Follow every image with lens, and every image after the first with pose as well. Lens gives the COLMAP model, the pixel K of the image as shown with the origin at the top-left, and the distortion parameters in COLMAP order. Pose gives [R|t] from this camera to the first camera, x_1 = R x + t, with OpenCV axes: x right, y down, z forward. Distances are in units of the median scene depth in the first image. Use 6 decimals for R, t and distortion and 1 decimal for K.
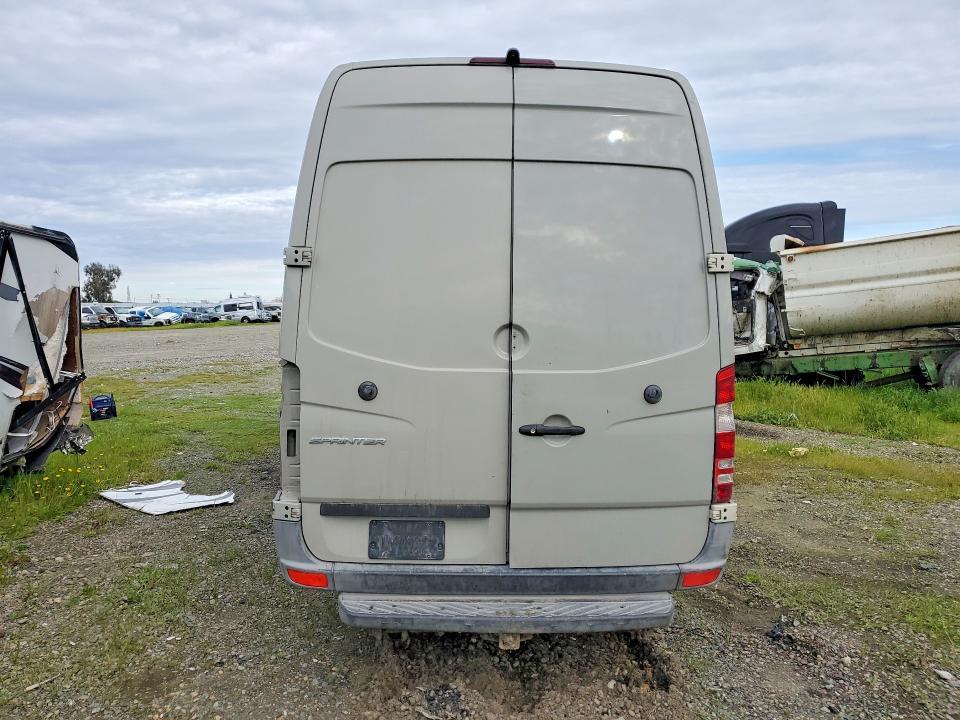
lens RADIAL K [[831.2, 0, 480.0], [0, 831.2, 360.0], [0, 0, 1]] dist [0.012165, -0.002722]
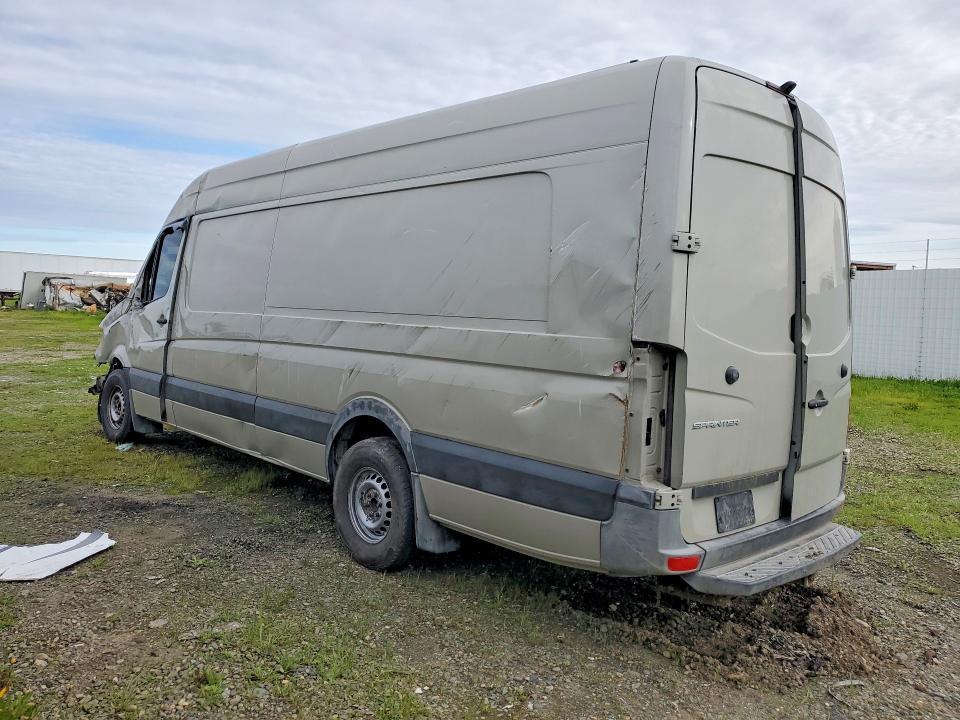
lens RADIAL K [[831.2, 0, 480.0], [0, 831.2, 360.0], [0, 0, 1]] dist [0.012165, -0.002722]
pose [[0.701308, -0.014701, 0.712707, -1.095570], [0.006188, 0.999875, 0.014536, 0.000418], [-0.712831, -0.005784, 0.701312, 0.473606]]
